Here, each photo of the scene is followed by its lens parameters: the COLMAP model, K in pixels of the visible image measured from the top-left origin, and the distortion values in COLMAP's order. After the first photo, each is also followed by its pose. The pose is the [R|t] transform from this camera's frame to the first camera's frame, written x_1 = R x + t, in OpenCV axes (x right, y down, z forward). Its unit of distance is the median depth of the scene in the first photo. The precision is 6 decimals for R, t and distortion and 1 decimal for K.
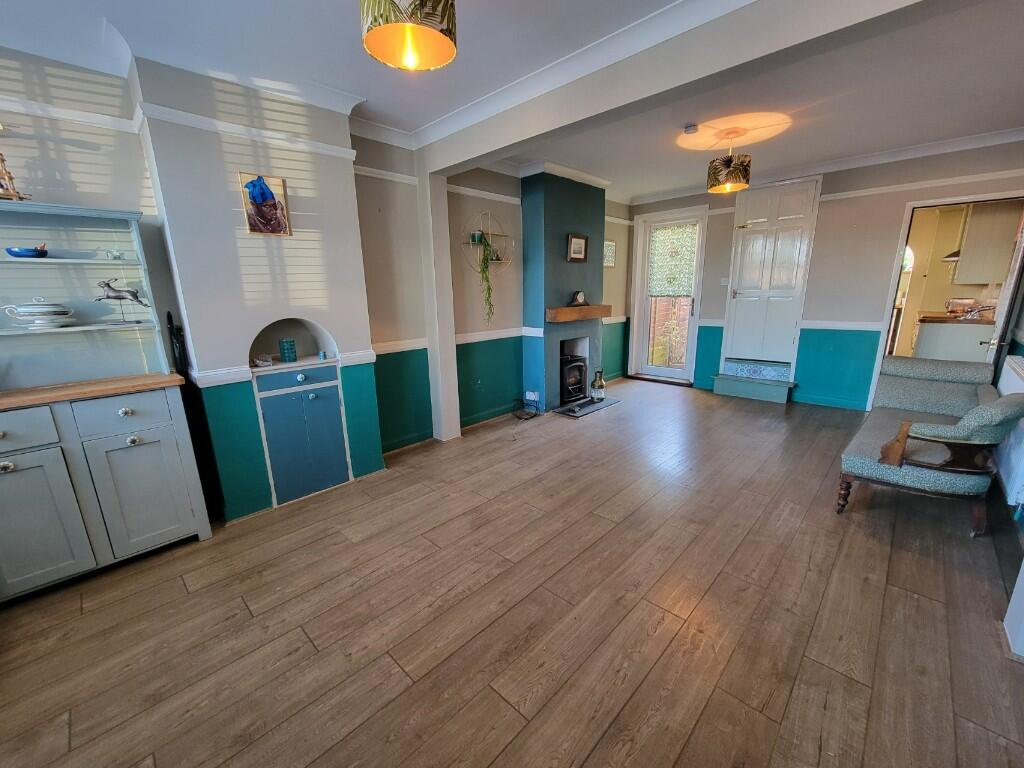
lens RADIAL K [[414.0, 0, 512.4], [0, 414.0, 386.2], [0, 0, 1]] dist [-0.001516, -0.000192]
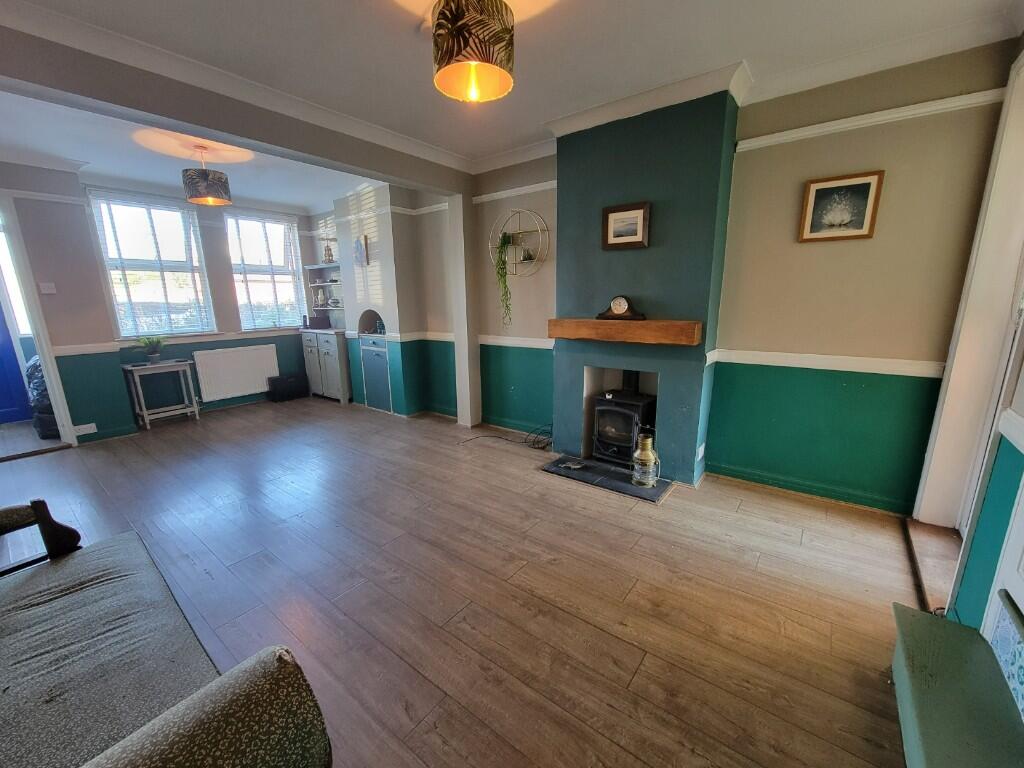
lens RADIAL K [[414.0, 0, 512.2], [0, 414.0, 391.9], [0, 0, 1]] dist [-0.001516, -0.000192]
pose [[0.118209, 0.237951, -0.964057, 1.075359], [-0.214724, 0.954019, 0.209144, -0.256790], [0.969495, 0.182283, 0.163867, 1.050687]]
